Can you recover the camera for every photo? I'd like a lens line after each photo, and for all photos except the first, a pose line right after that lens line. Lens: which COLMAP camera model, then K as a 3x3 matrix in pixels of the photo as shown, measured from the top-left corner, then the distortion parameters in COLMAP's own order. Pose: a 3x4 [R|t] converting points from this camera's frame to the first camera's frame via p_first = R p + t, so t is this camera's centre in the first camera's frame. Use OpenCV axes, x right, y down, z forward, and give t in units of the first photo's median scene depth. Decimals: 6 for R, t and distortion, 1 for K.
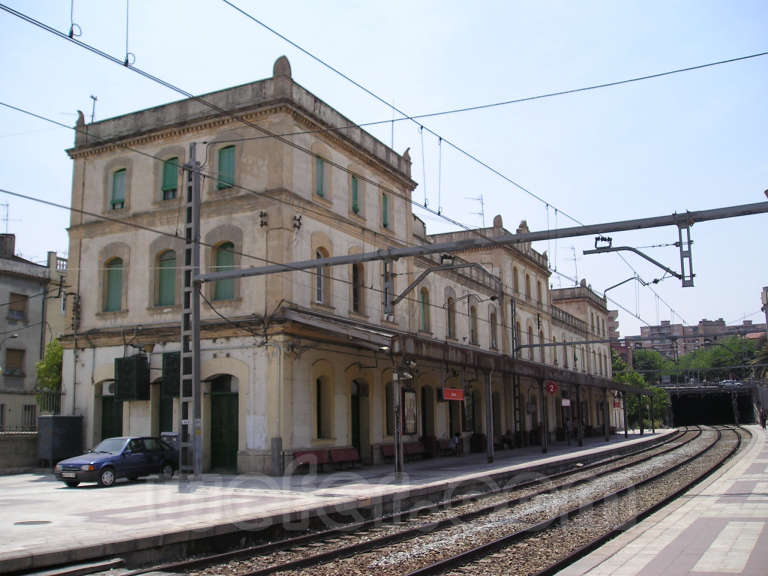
lens RADIAL K [[796.9, 0, 396.9], [0, 796.9, 288.0], [0, 0, 1]] dist [-0.141310, 0.126928]
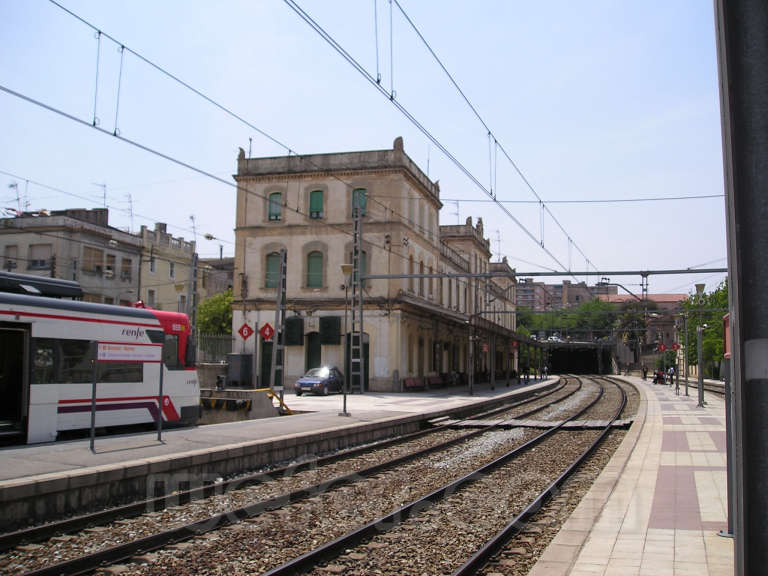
lens RADIAL K [[796.9, 0, 396.9], [0, 796.9, 288.0], [0, 0, 1]] dist [-0.141310, 0.126928]
pose [[0.983165, 0.049324, 0.175939, -0.395577], [-0.061894, 0.995853, 0.066683, -0.088429], [-0.171920, -0.076450, 0.982140, -0.579735]]
